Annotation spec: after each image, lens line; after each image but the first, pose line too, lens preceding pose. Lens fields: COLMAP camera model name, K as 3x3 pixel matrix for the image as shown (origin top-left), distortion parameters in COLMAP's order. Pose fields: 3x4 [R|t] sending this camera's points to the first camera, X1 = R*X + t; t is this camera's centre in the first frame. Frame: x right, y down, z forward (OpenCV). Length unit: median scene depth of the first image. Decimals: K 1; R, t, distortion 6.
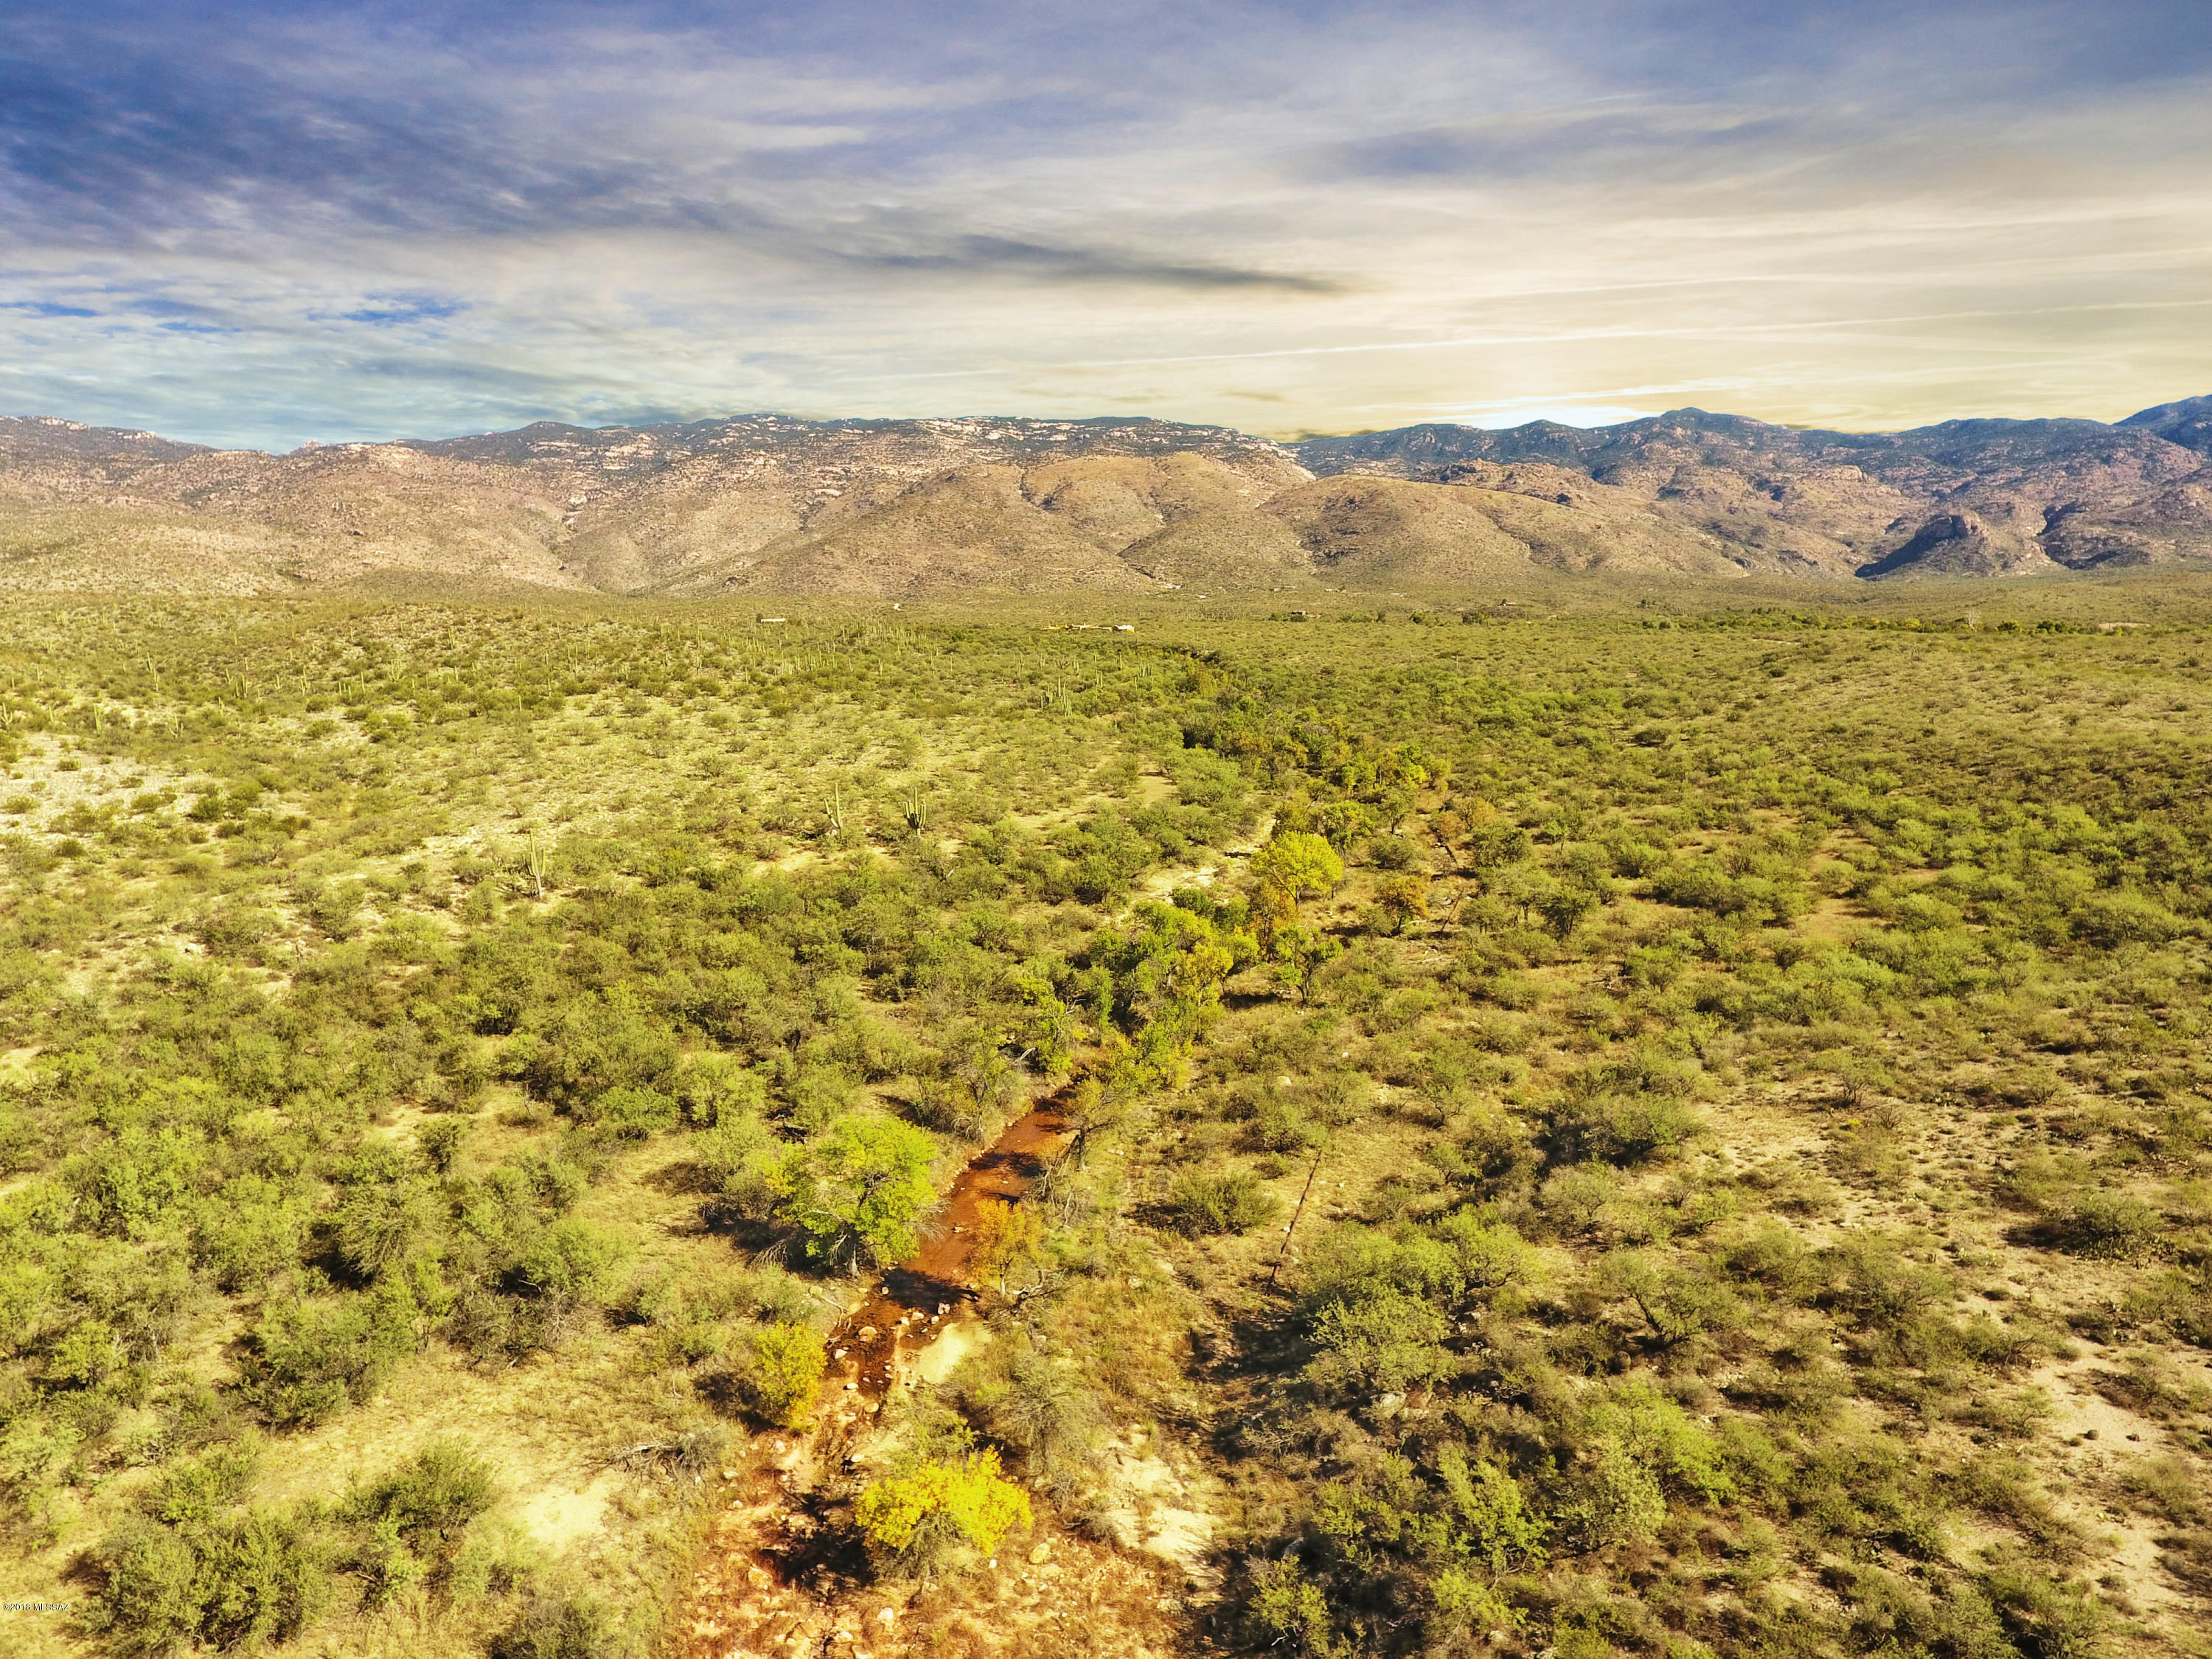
lens RADIAL K [[1301.0, 0, 1102.3], [0, 1301.0, 827.0], [0, 0, 1]] dist [-0.003156, -0.000356]
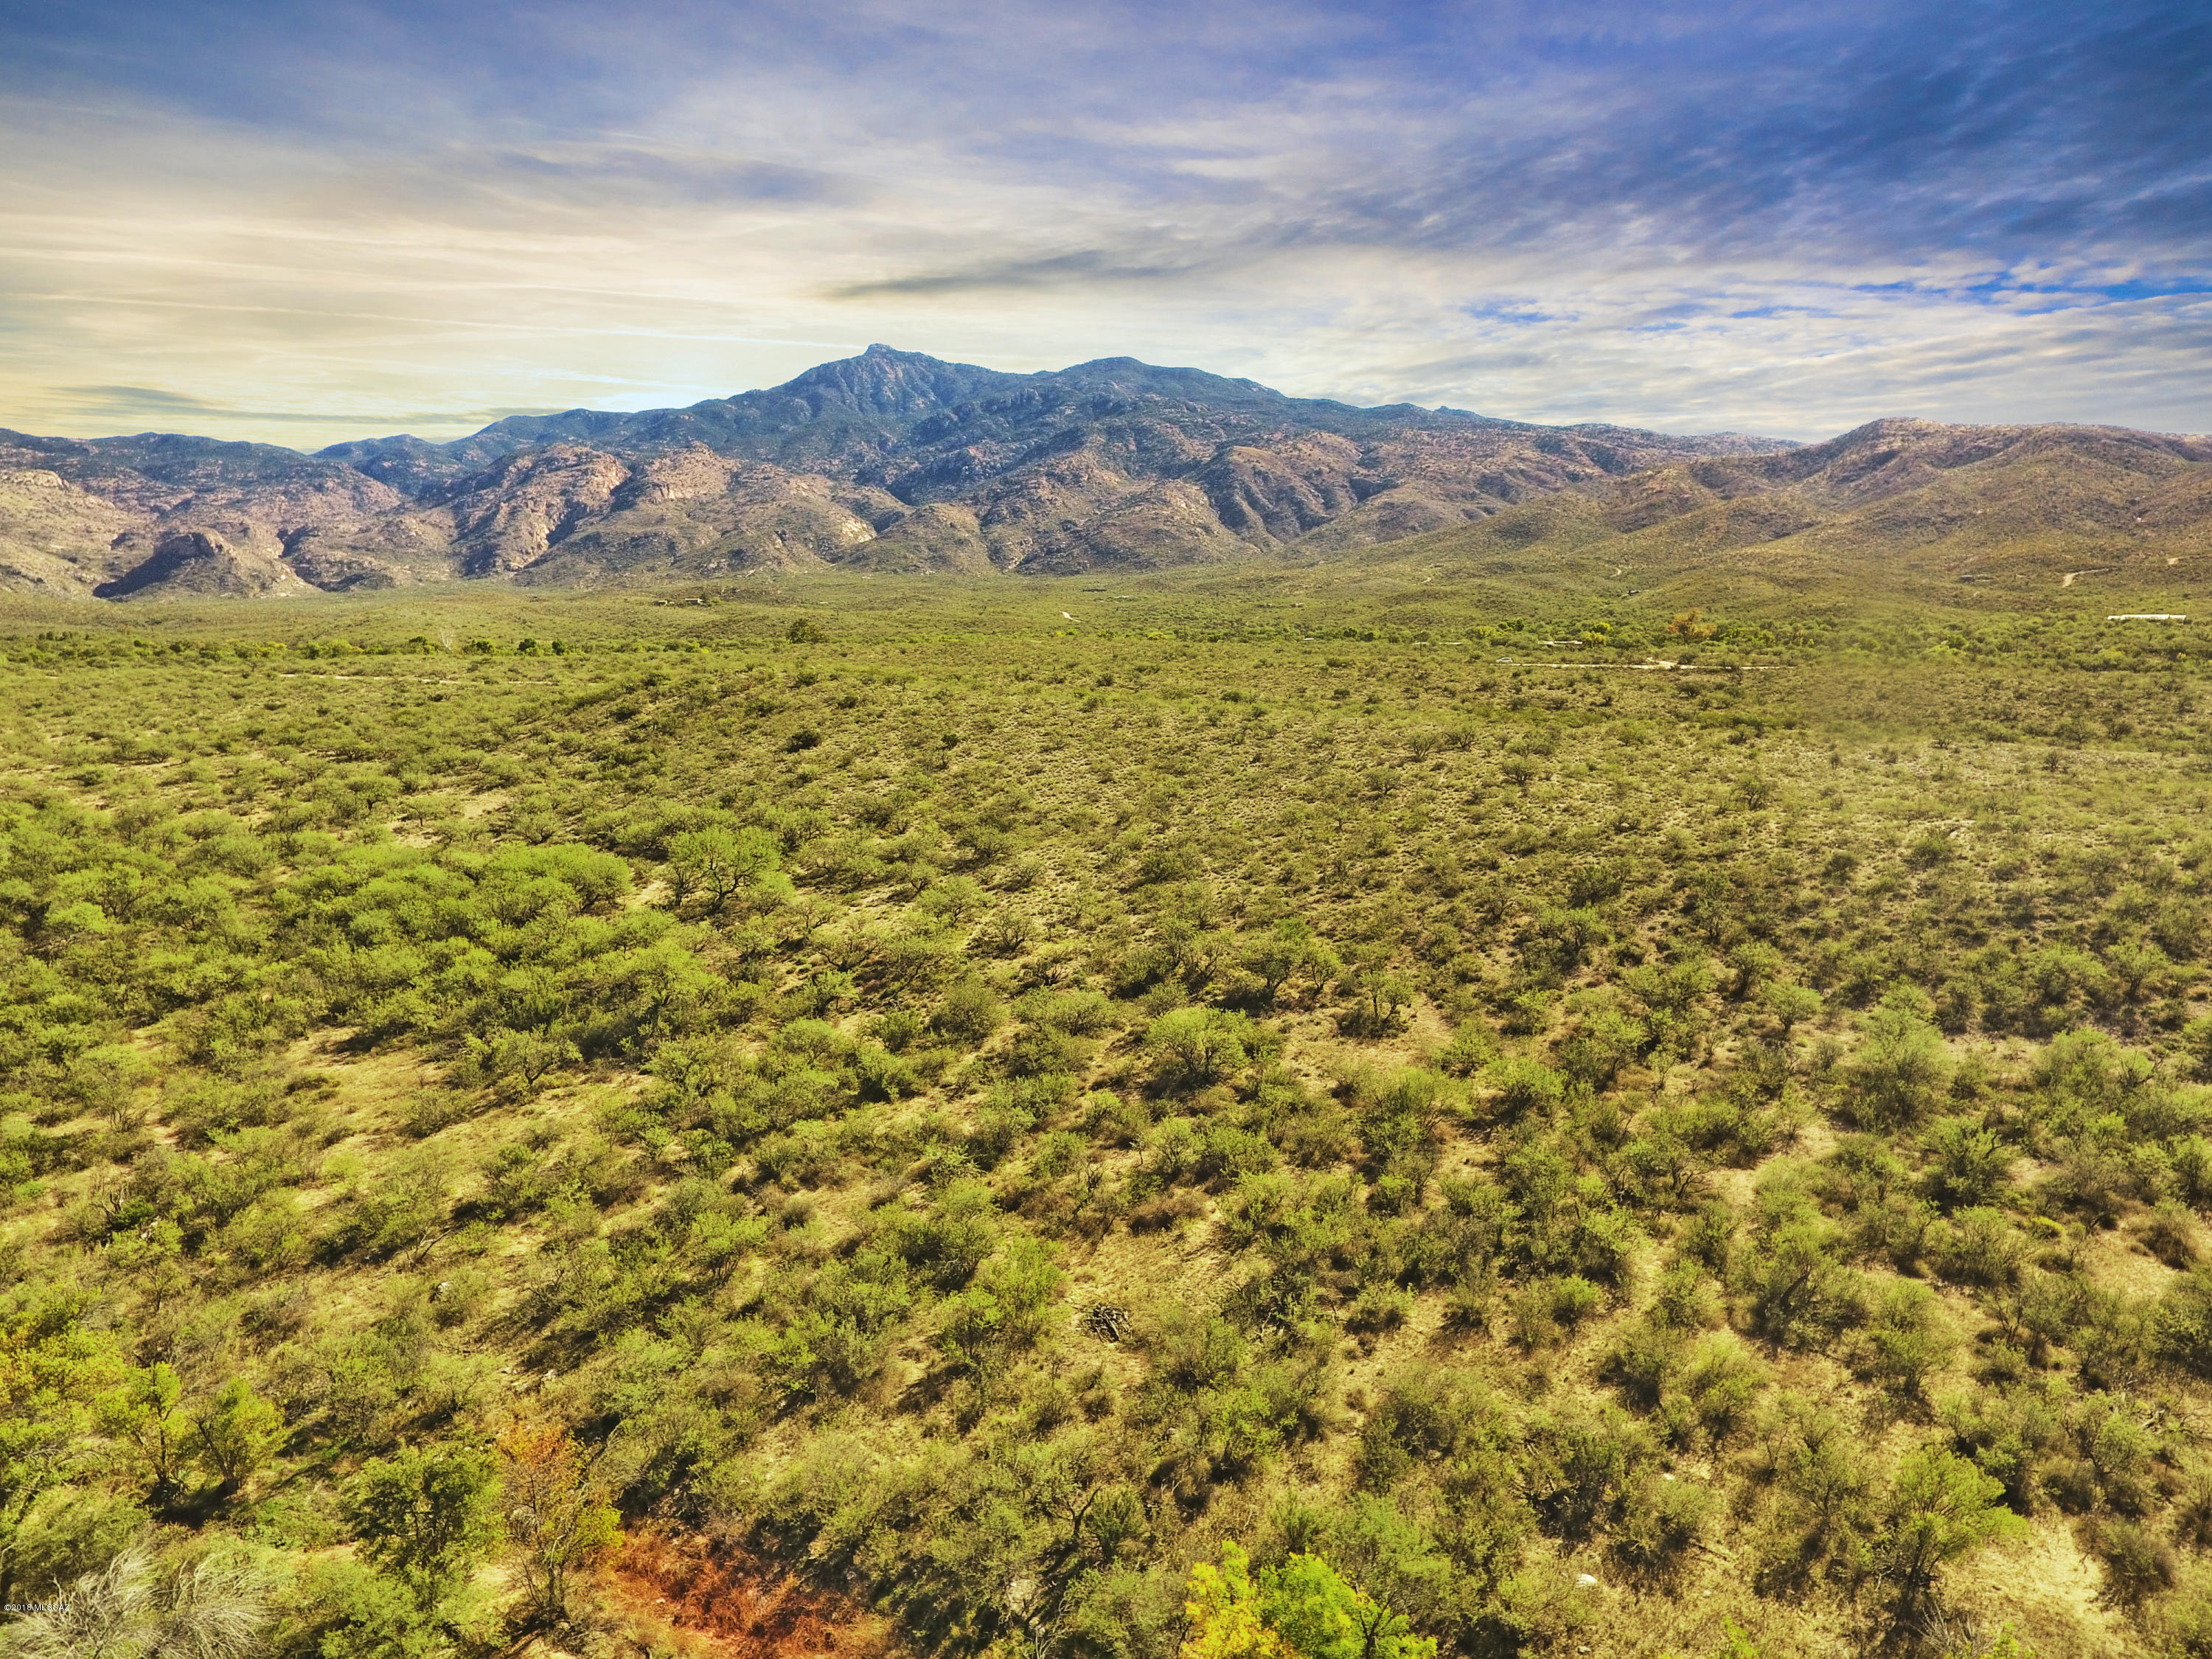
lens RADIAL K [[1301.0, 0, 1102.3], [0, 1301.0, 827.0], [0, 0, 1]] dist [-0.003156, -0.000356]
pose [[0.370514, -0.152223, 0.916268, 0.006080], [0.168216, 0.981163, 0.094982, -0.008701], [-0.913467, 0.118939, 0.389141, 0.052701]]
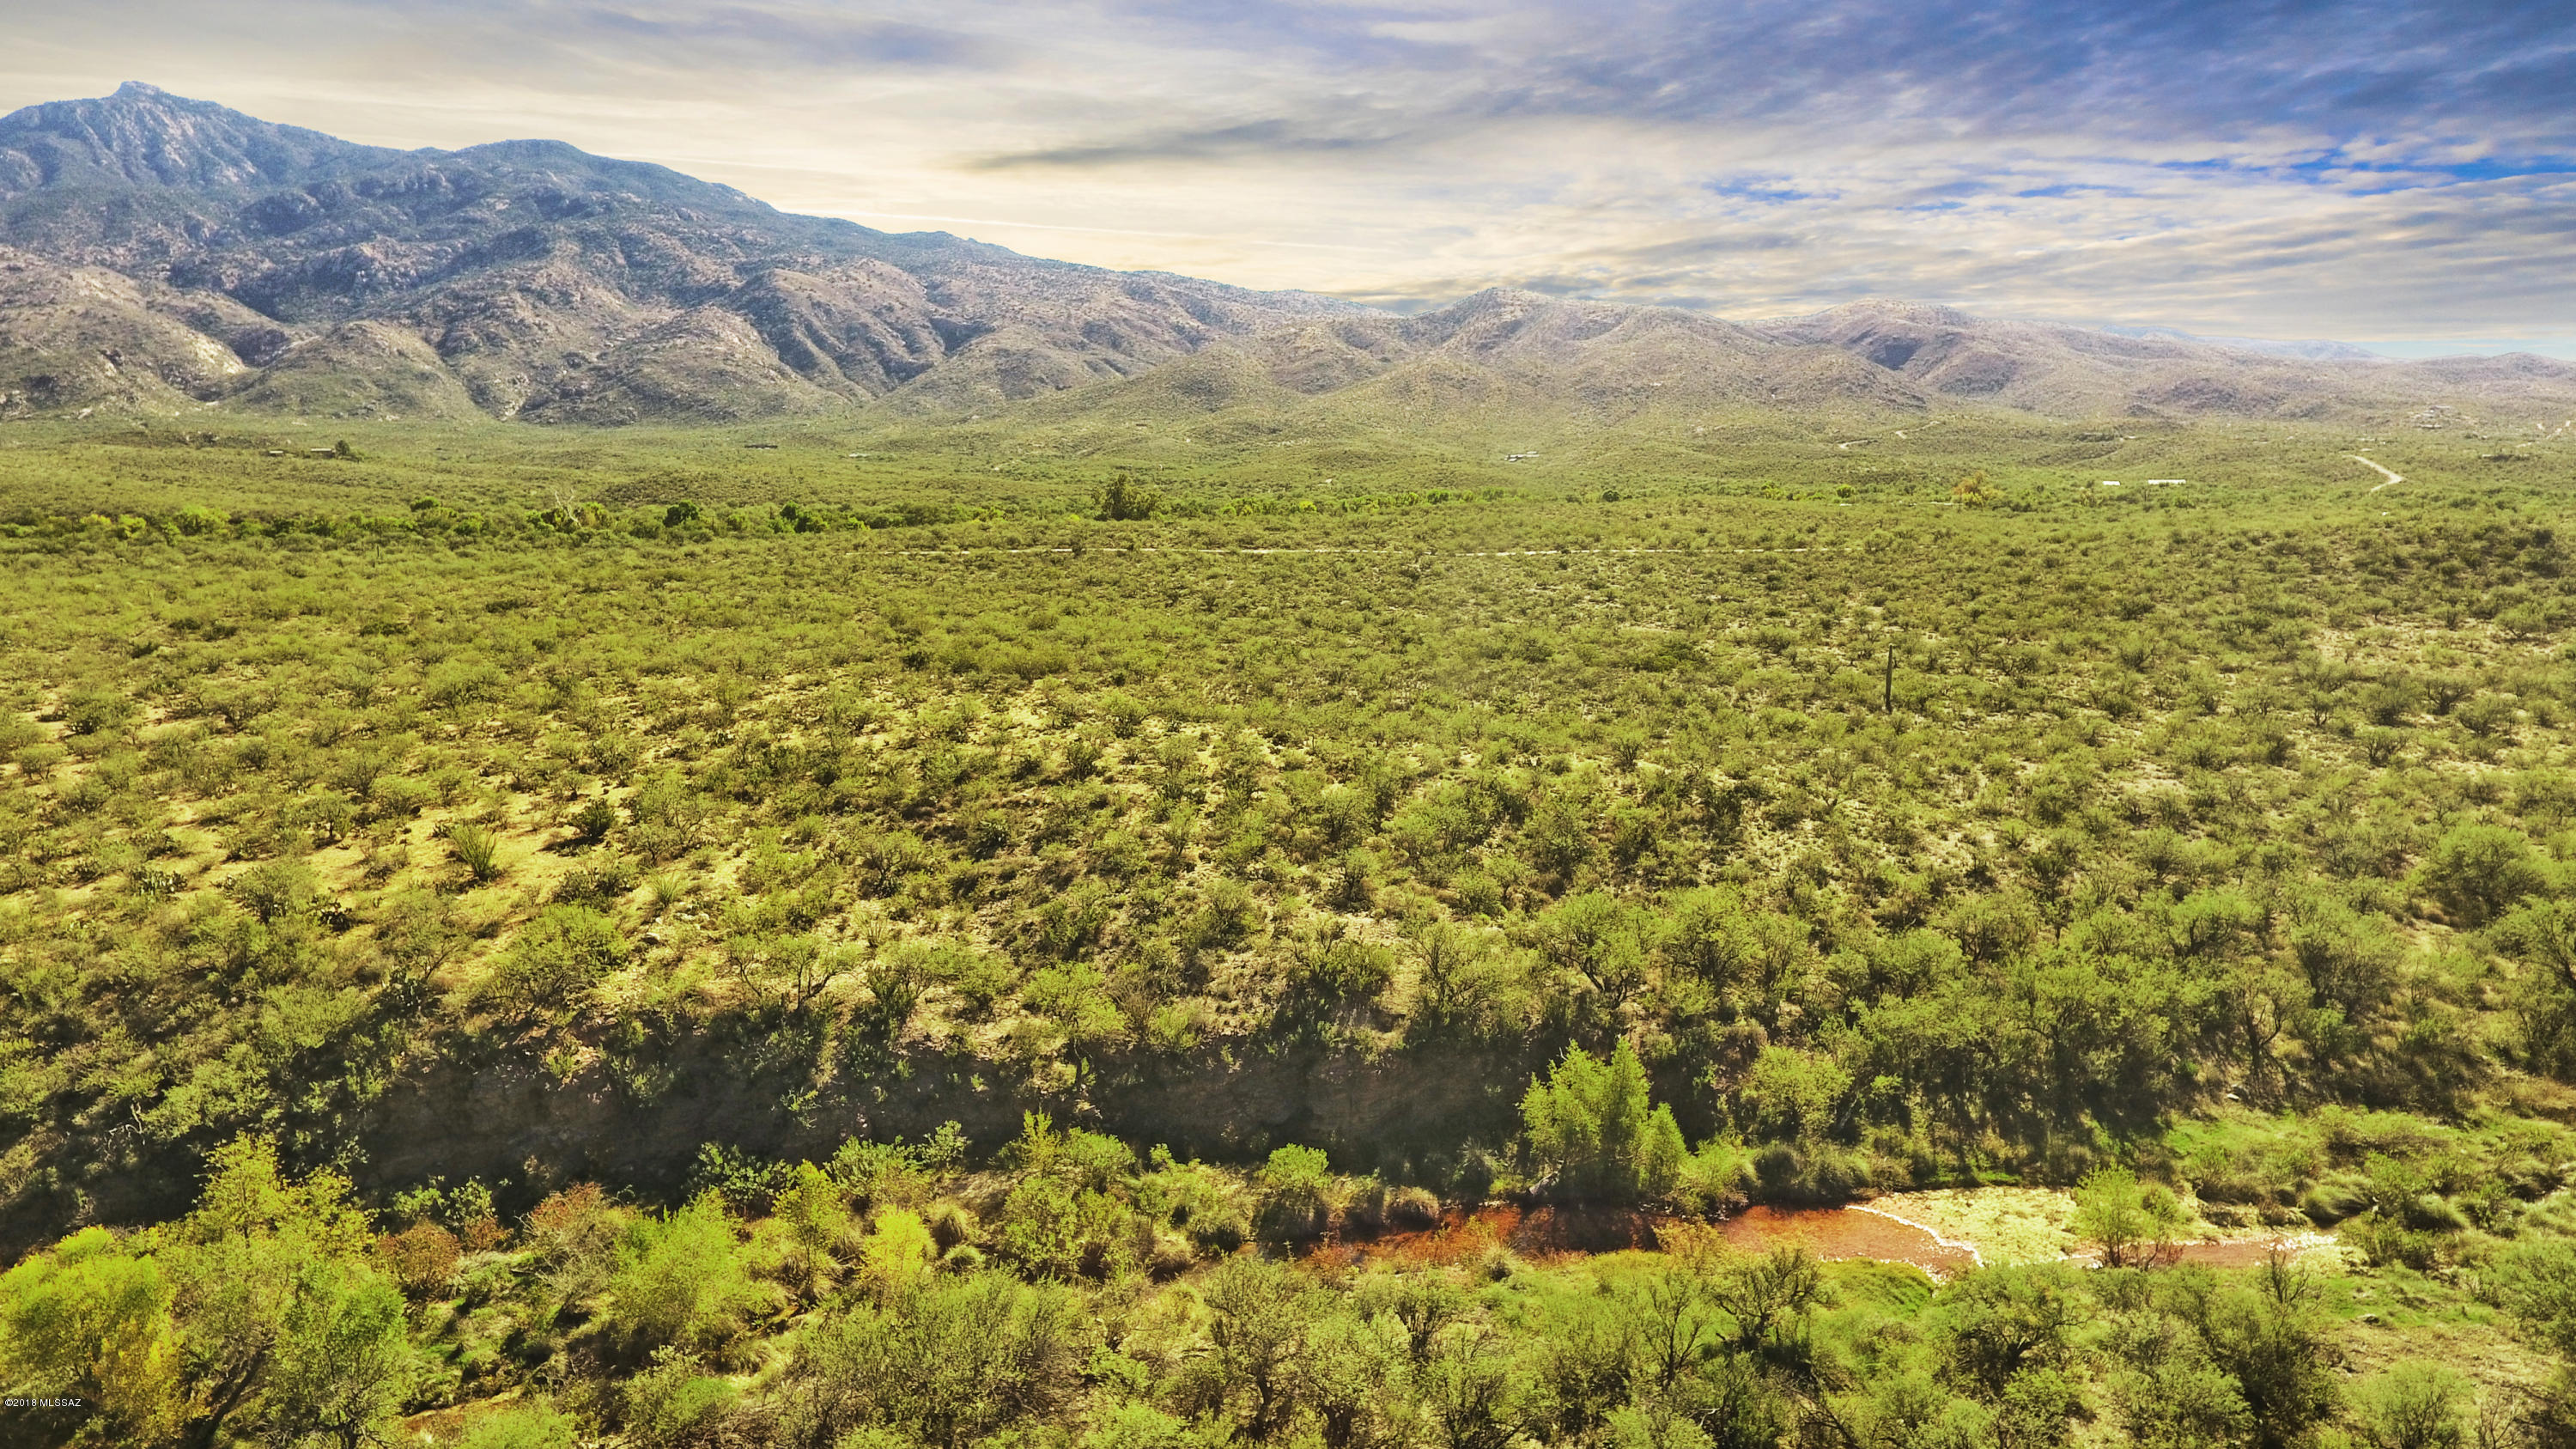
lens RADIAL K [[1538.8, 0, 1288.0], [0, 1538.8, 724.5], [0, 0, 1]] dist [-0.005951, 0.000597]
pose [[-0.121880, -0.156091, 0.980194, -0.001236], [0.173929, 0.968917, 0.175922, -0.023241], [-0.977187, 0.191925, -0.090943, 0.139271]]
